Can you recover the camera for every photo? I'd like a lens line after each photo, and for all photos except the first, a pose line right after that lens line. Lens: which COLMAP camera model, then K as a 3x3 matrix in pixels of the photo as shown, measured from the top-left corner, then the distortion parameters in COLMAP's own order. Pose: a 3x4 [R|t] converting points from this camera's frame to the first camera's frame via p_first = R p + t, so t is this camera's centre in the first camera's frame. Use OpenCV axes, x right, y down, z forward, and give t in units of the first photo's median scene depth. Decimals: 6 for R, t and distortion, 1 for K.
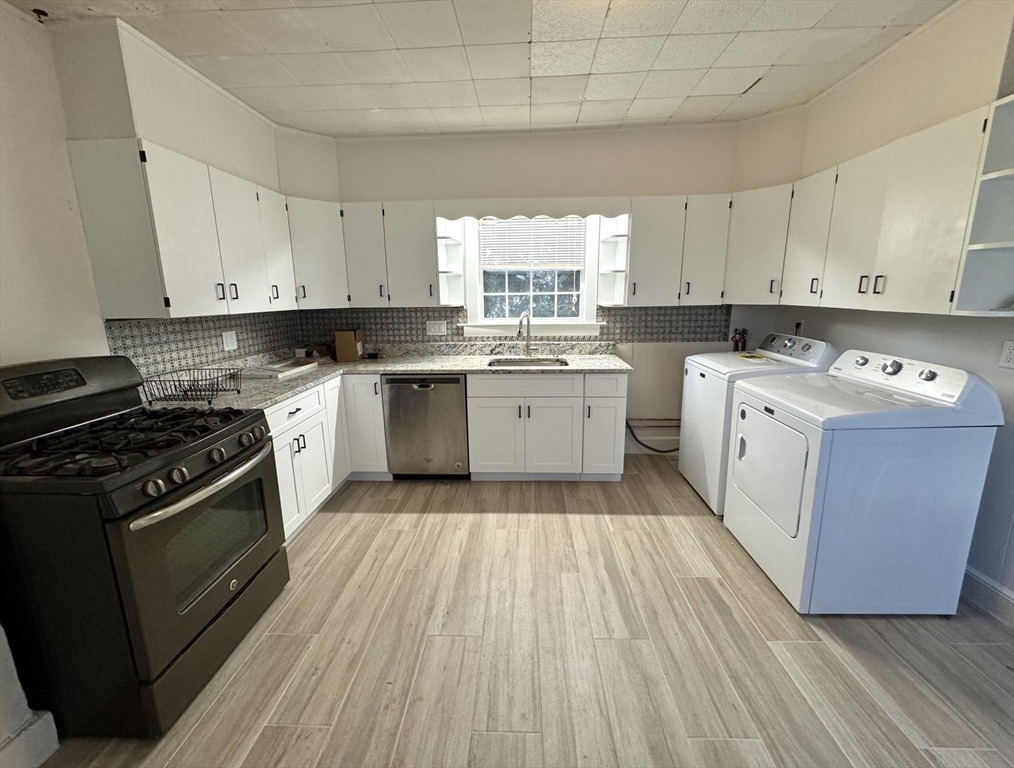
lens RADIAL K [[416.0, 0, 506.8], [0, 416.0, 379.7], [0, 0, 1]] dist [-0.001288, 0.000259]
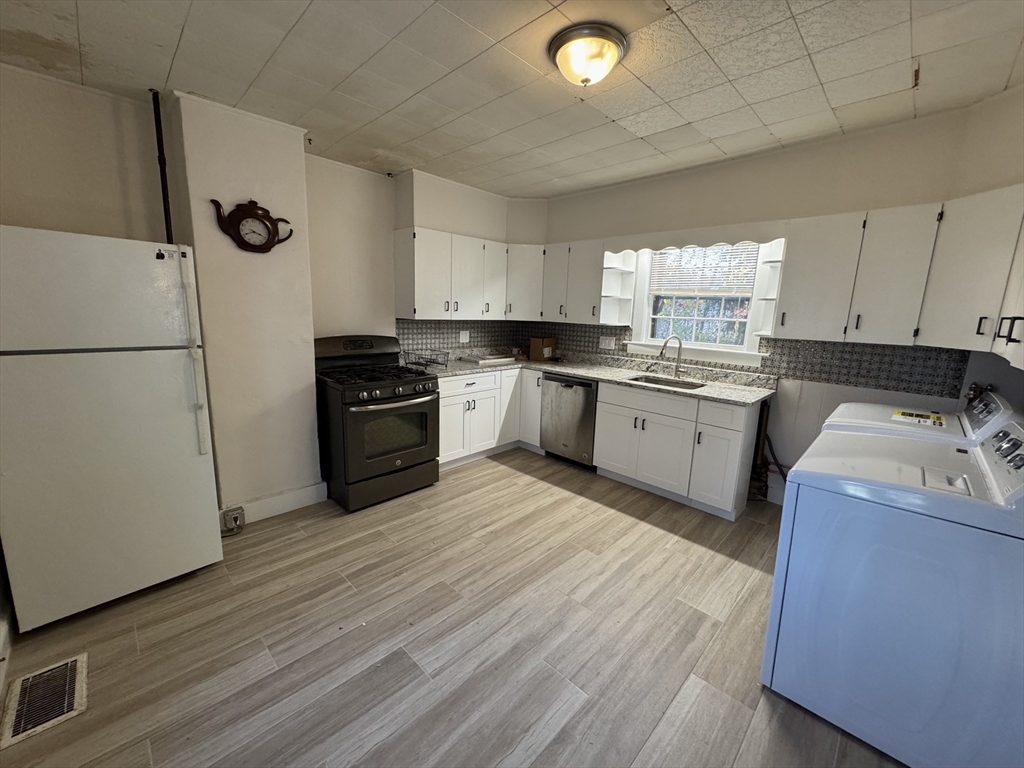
lens RADIAL K [[406.7, 0, 511.3], [0, 406.7, 383.7], [0, 0, 1]] dist [-0.000383, 0.000312]
pose [[0.741060, 0.159978, -0.652102, 0.516229], [-0.177309, 0.983352, 0.039745, -0.010201], [0.647605, 0.086170, 0.757088, -0.050513]]
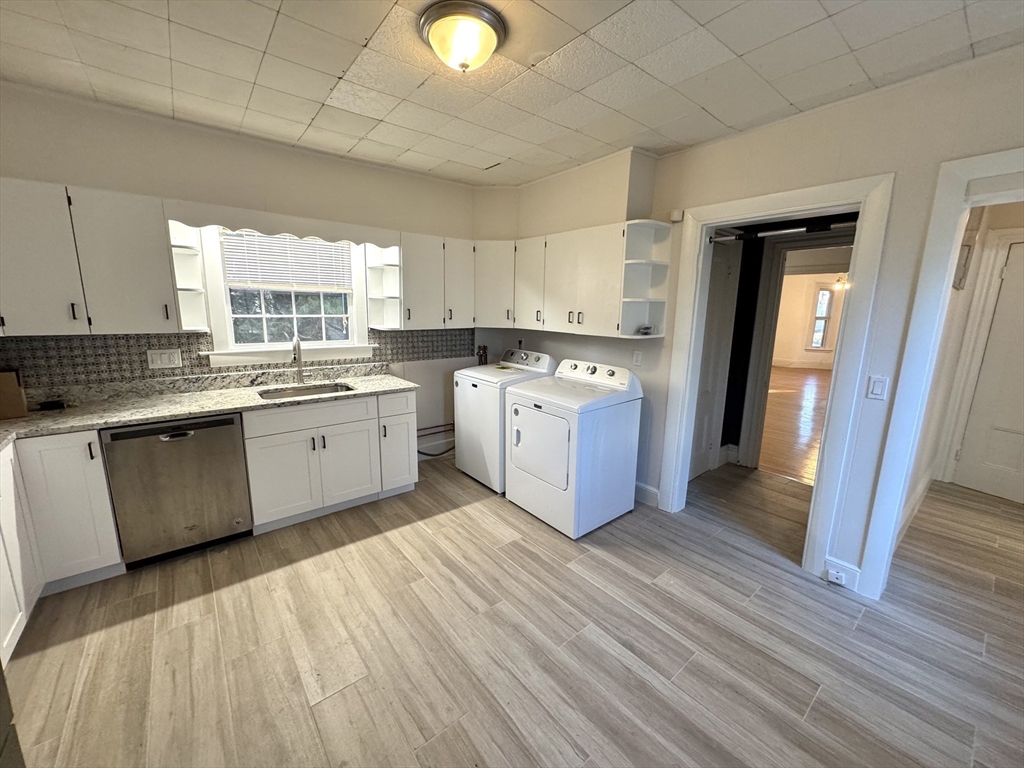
lens RADIAL K [[406.6, 0, 512.0], [0, 406.6, 384.0], [0, 0, 1]] dist [-0.004548, 0.000538]
pose [[0.749420, -0.097844, 0.654825, -0.236762], [0.109788, 0.993693, 0.022829, -0.030975], [-0.652929, 0.054783, 0.755435, 0.013121]]
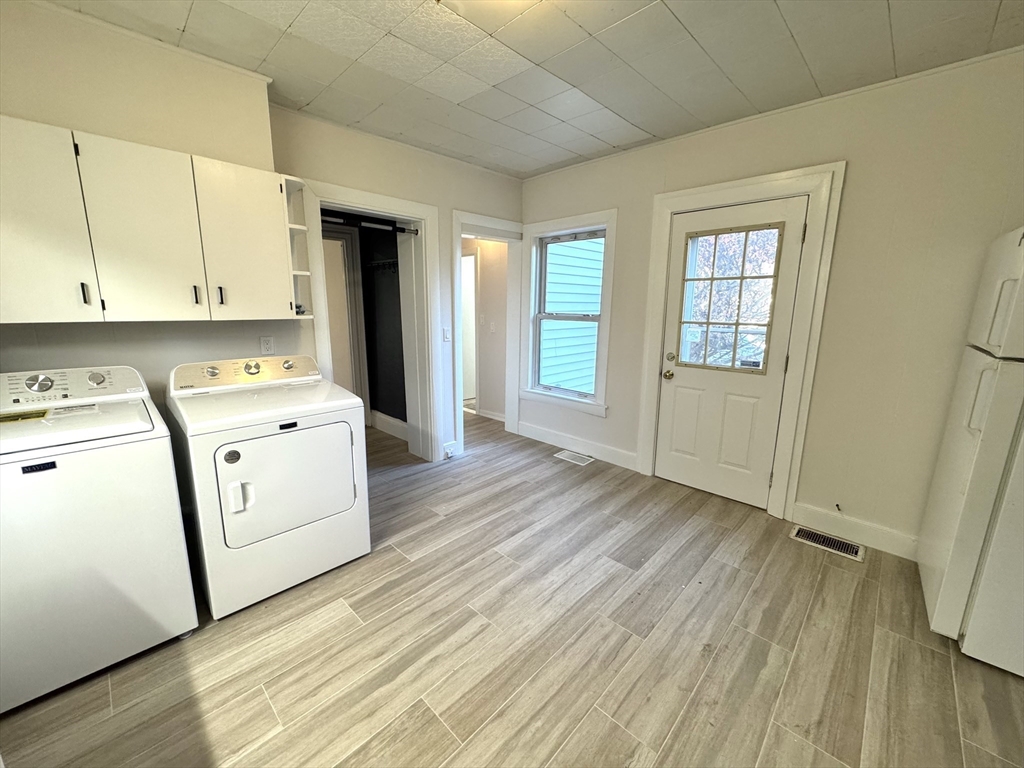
lens RADIAL K [[406.7, 0, 511.3], [0, 406.7, 383.7], [0, 0, 1]] dist [-0.000383, 0.000312]
pose [[-0.747289, -0.120144, 0.653548, -0.252741], [0.140236, 0.932854, 0.331840, -0.185356], [-0.649534, 0.339631, -0.680262, 0.929292]]
